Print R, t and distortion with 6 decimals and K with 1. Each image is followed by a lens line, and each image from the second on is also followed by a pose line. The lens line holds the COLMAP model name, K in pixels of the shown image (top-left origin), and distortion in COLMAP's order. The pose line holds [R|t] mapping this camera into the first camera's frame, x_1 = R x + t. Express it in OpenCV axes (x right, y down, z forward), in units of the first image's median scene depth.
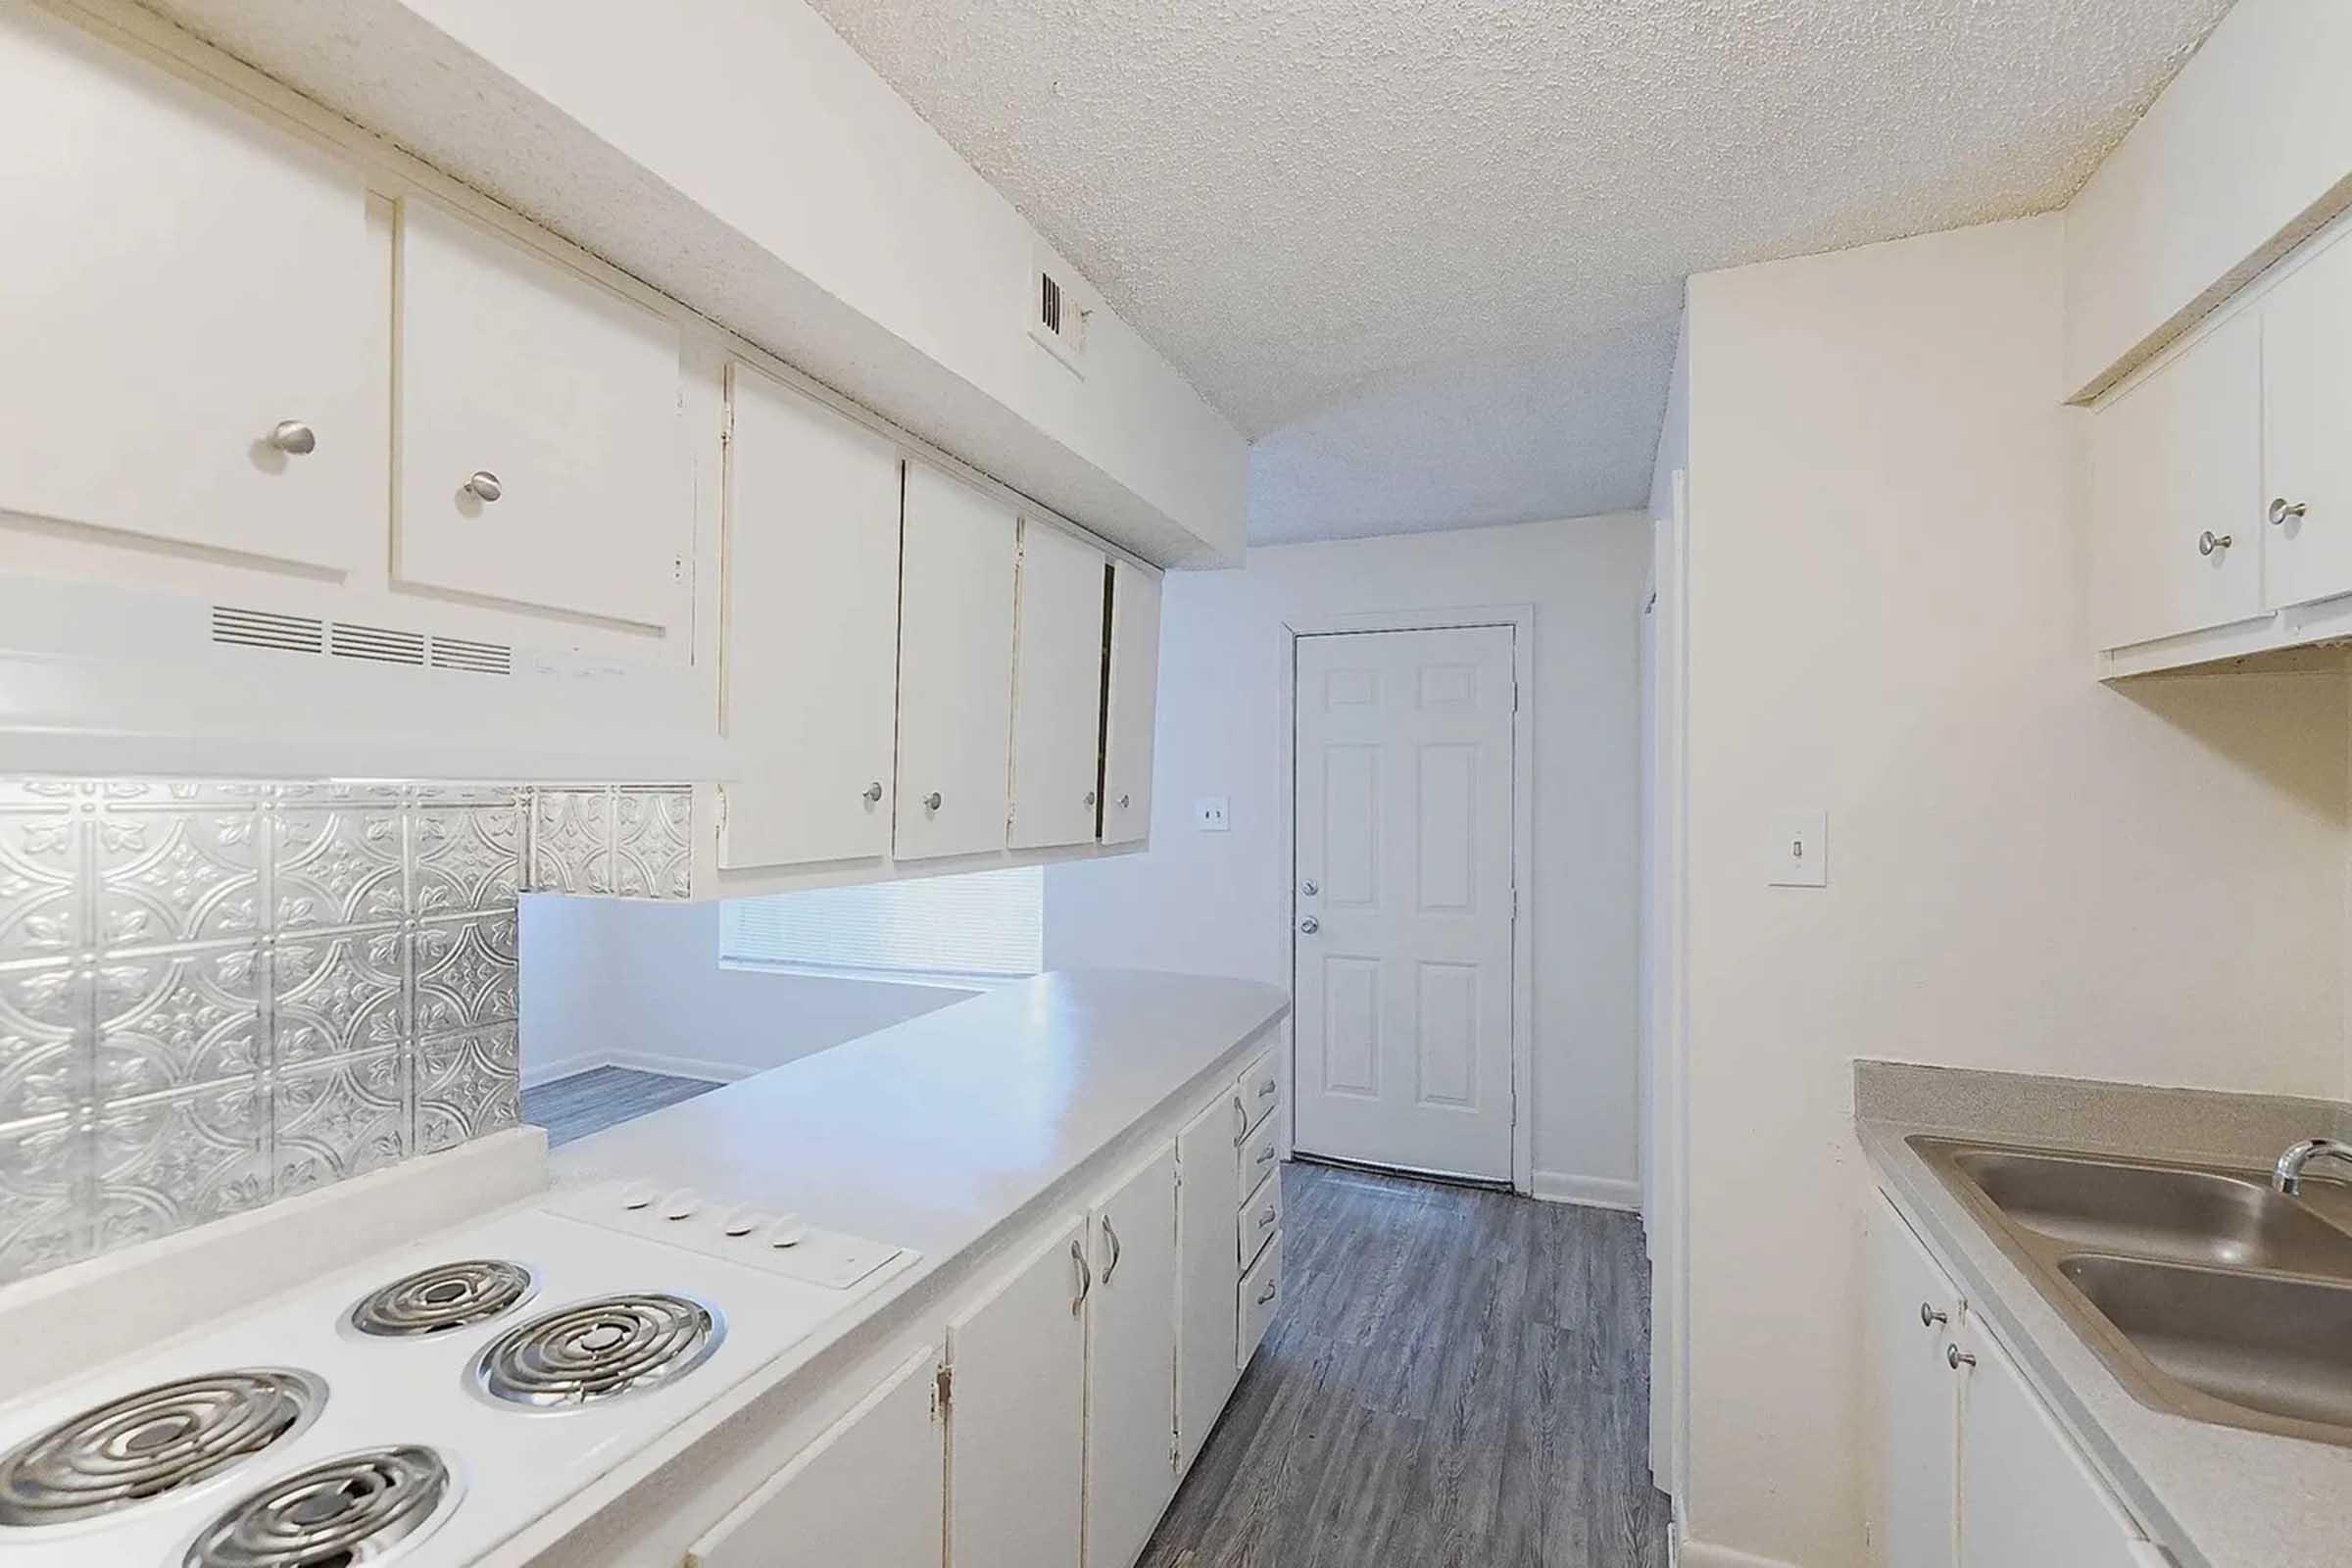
lens RADIAL K [[1016.5, 0, 1173.9], [0, 1016.5, 788.7], [0, 0, 1]] dist [-0.005034, -0.000627]
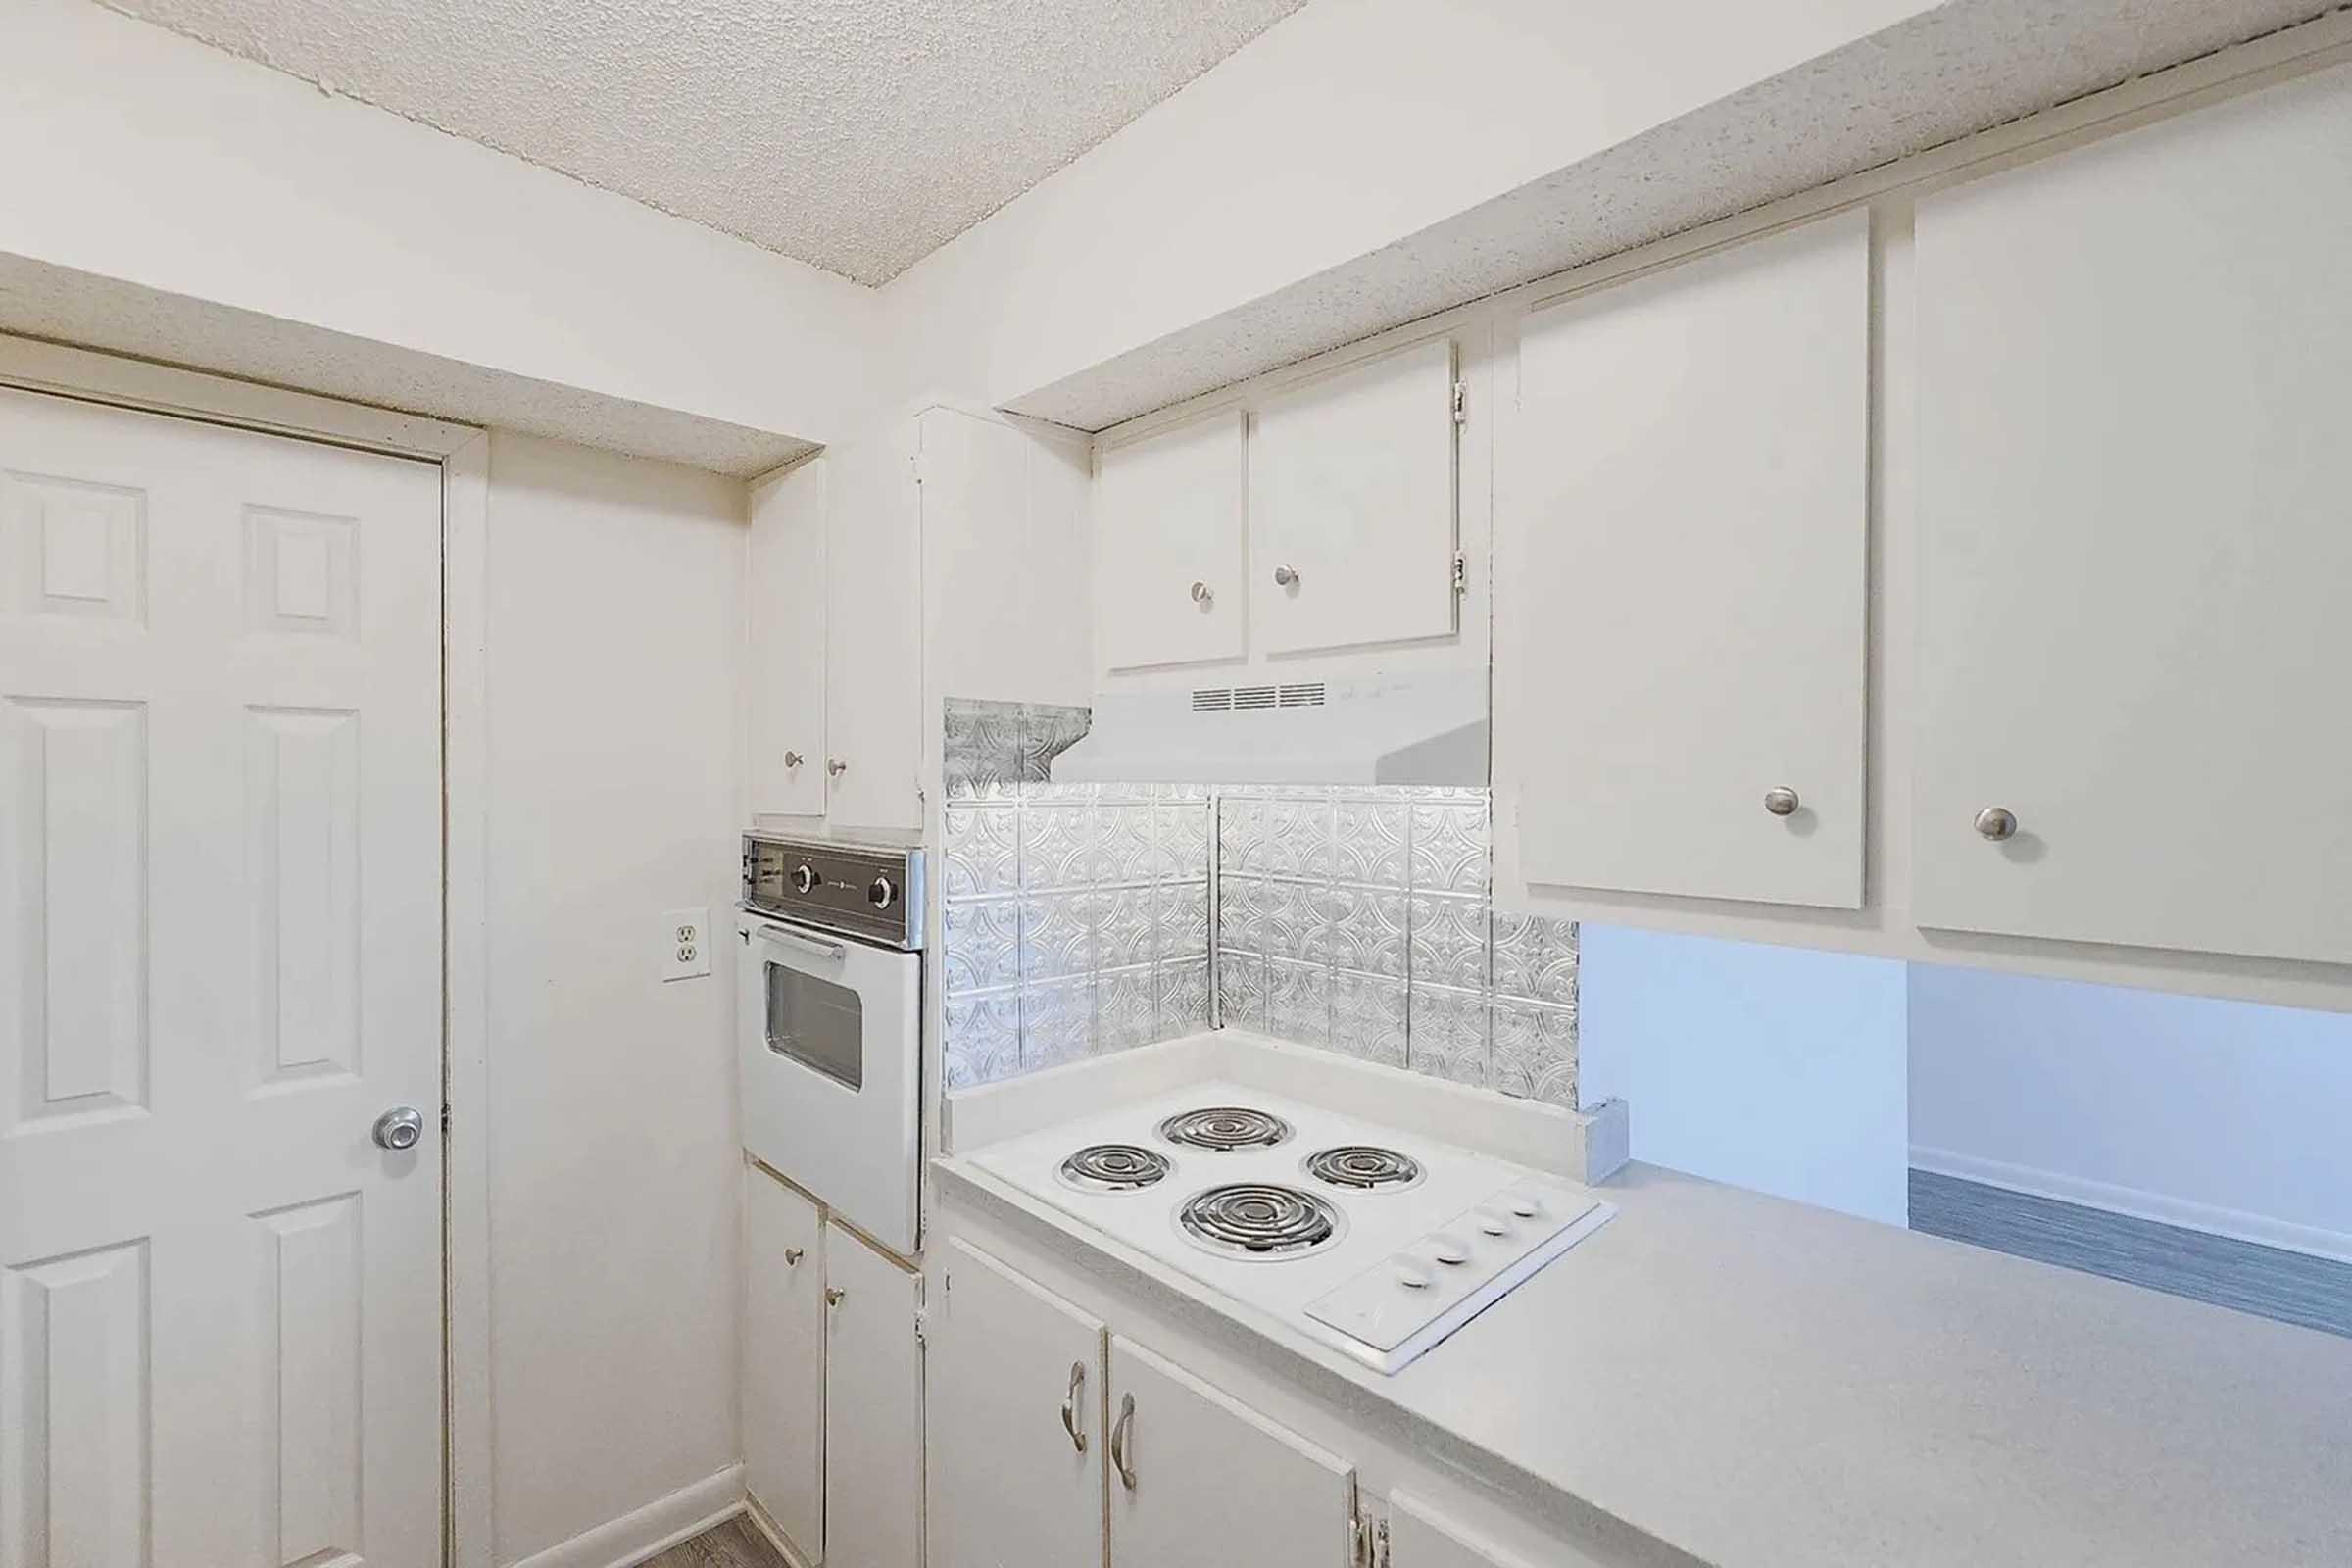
lens RADIAL K [[1016.5, 0, 1173.9], [0, 1016.5, 788.7], [0, 0, 1]] dist [-0.005034, -0.000627]
pose [[-0.368918, 0.007576, -0.929431, 0.651115], [-0.015915, 0.999769, 0.014466, -0.017825], [0.929326, 0.020129, -0.368712, 1.302955]]
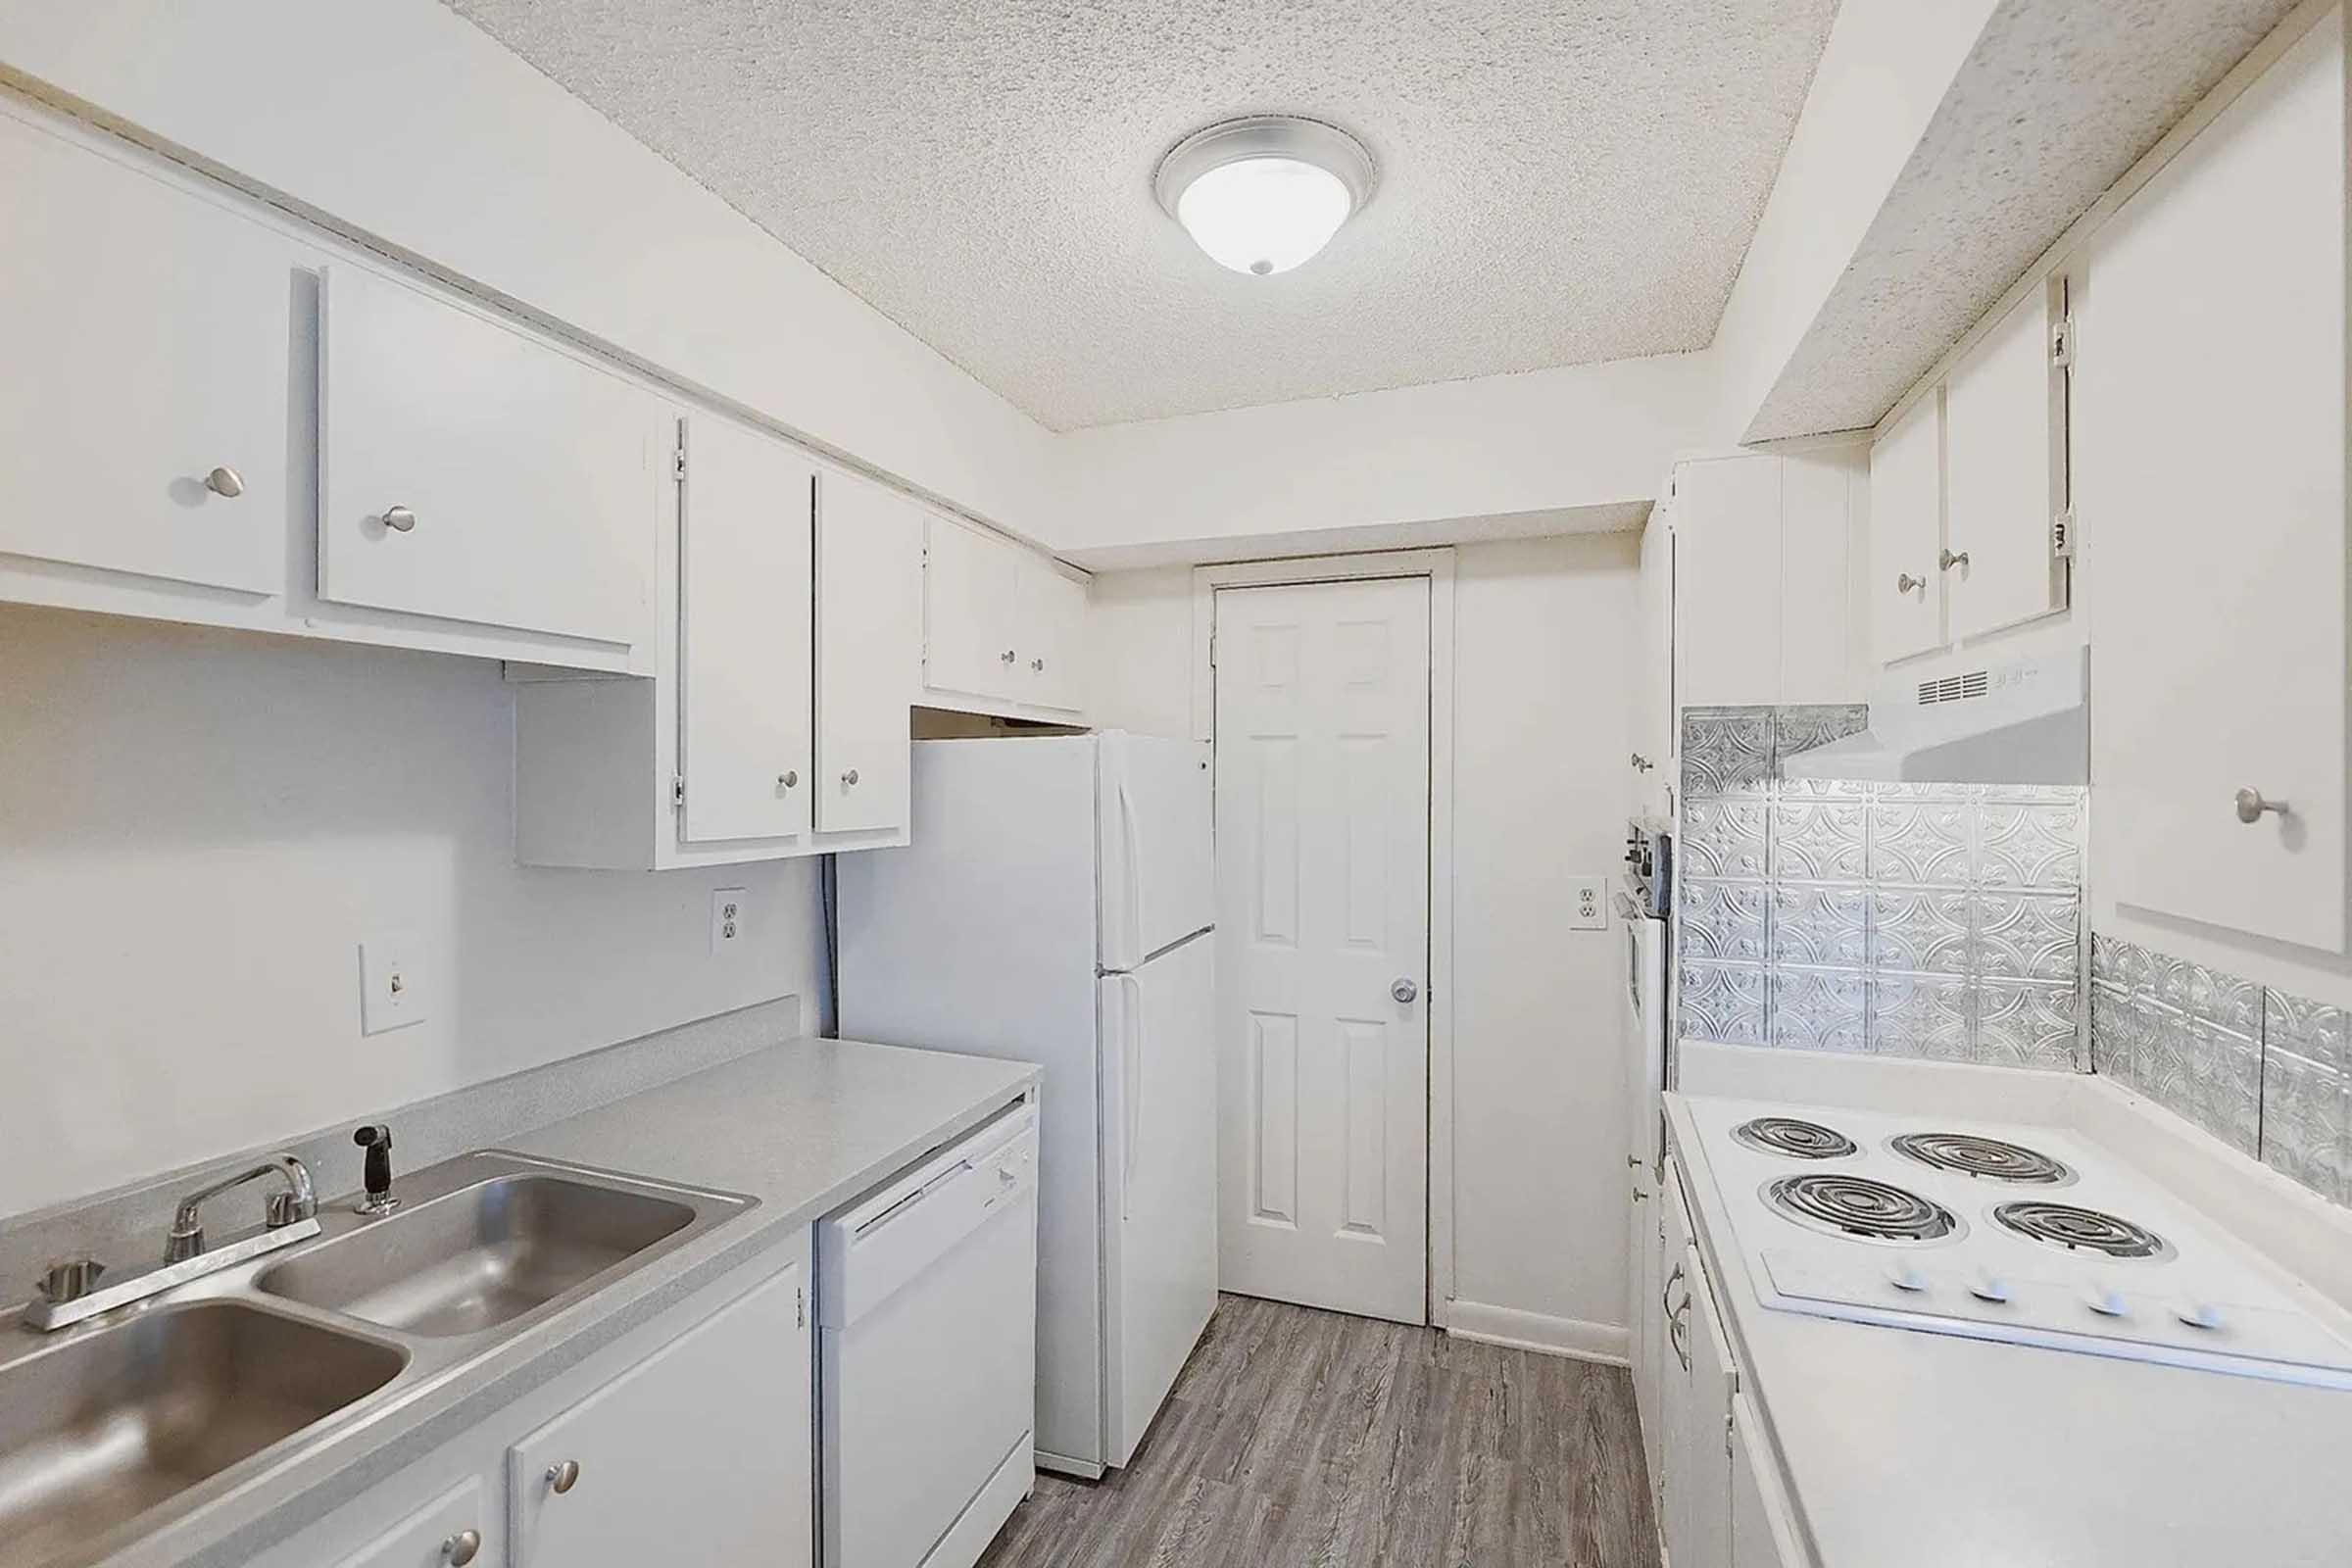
lens RADIAL K [[1016.5, 0, 1173.9], [0, 1016.5, 788.7], [0, 0, 1]] dist [-0.005034, -0.000627]
pose [[-0.997417, 0.004678, -0.071679, 0.401909], [0.002621, 0.999582, 0.028776, -0.036749], [0.071784, 0.028514, -0.997013, 2.136081]]
